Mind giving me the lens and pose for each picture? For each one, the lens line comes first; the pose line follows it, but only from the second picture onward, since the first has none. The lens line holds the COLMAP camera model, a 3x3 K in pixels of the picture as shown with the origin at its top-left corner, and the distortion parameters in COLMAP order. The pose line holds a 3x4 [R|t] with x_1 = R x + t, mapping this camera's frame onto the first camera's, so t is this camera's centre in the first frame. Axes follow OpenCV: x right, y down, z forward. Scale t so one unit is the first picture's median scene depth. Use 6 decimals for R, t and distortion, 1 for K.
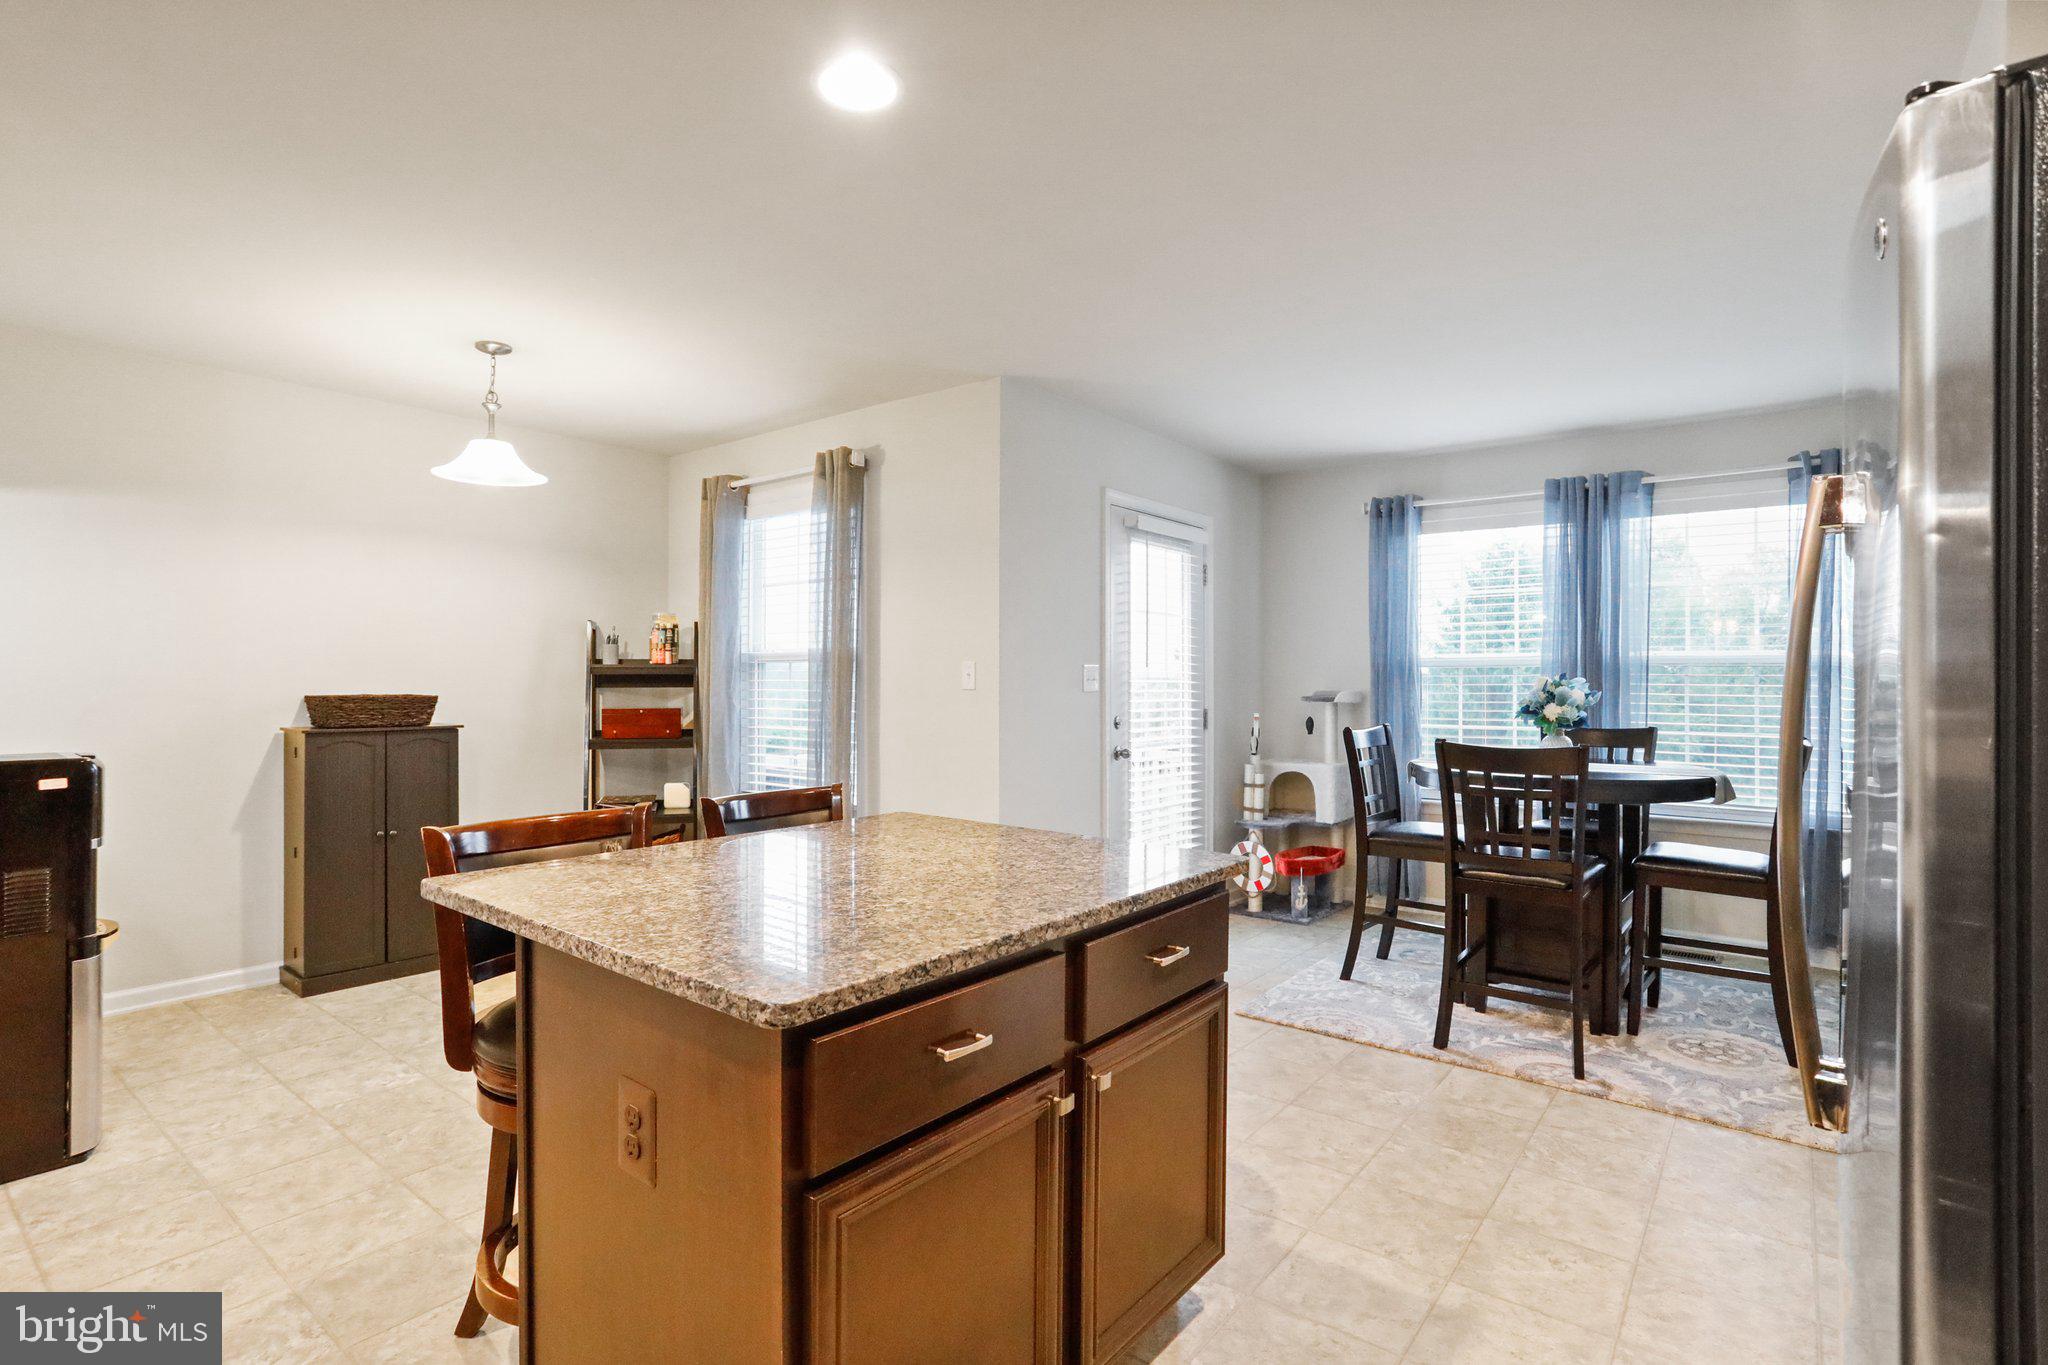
lens RADIAL K [[994.5, 0, 1029.9], [0, 994.5, 675.6], [0, 0, 1]] dist [-0.037901, 0.014742]
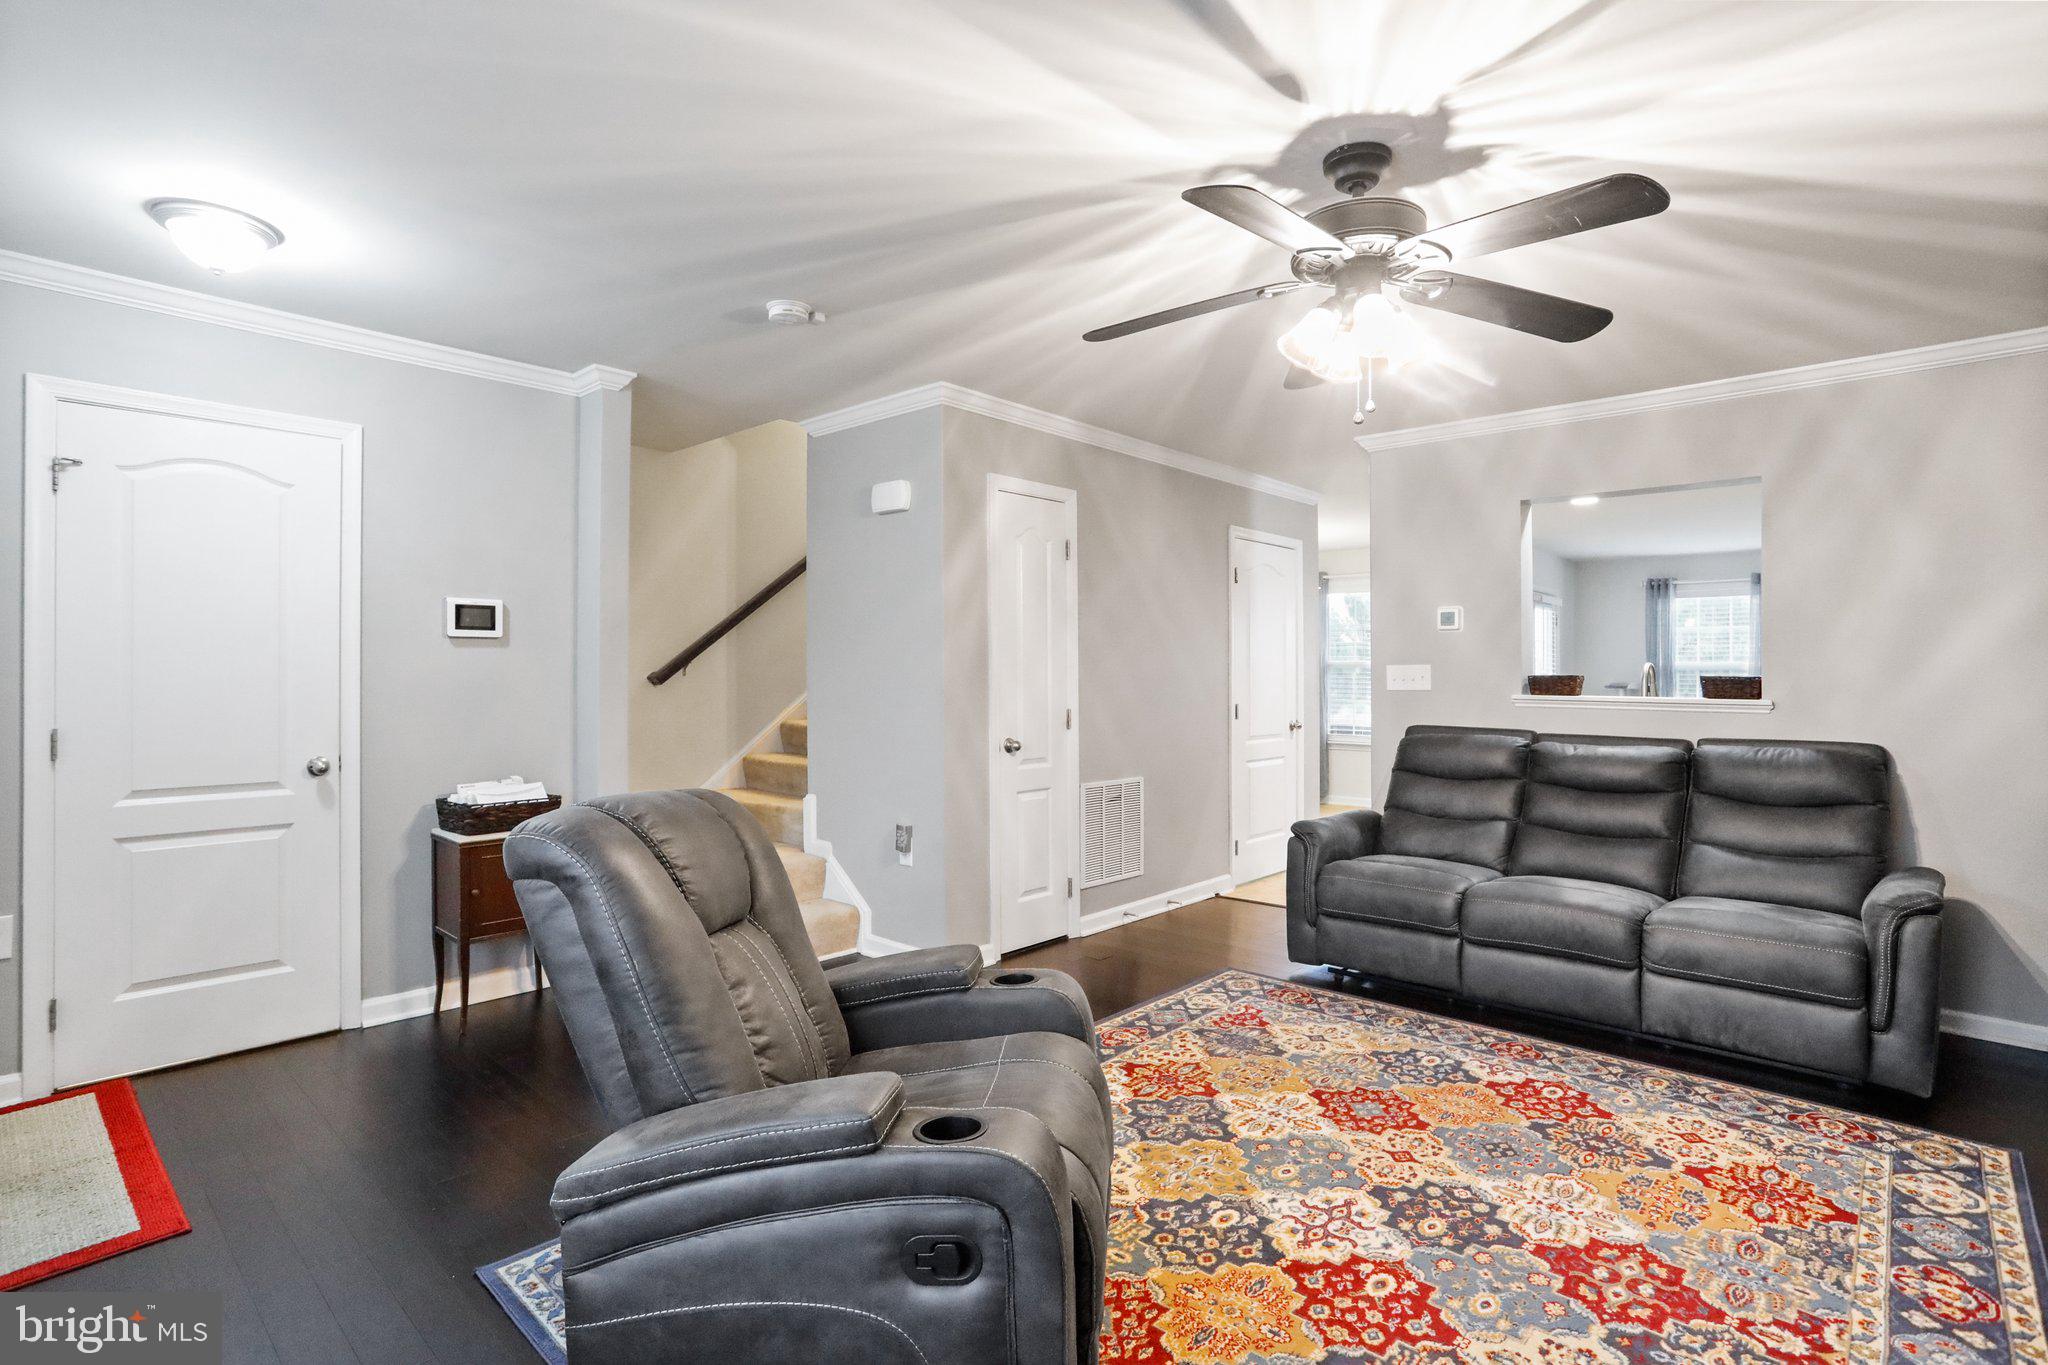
lens RADIAL K [[994.5, 0, 1021.5], [0, 994.5, 676.7], [0, 0, 1]] dist [-0.037901, 0.014742]
pose [[0.996509, -0.000683, -0.083485, -1.711880], [0.001089, 0.999988, 0.004816, -0.018050], [0.083481, -0.004890, 0.996497, -2.362958]]
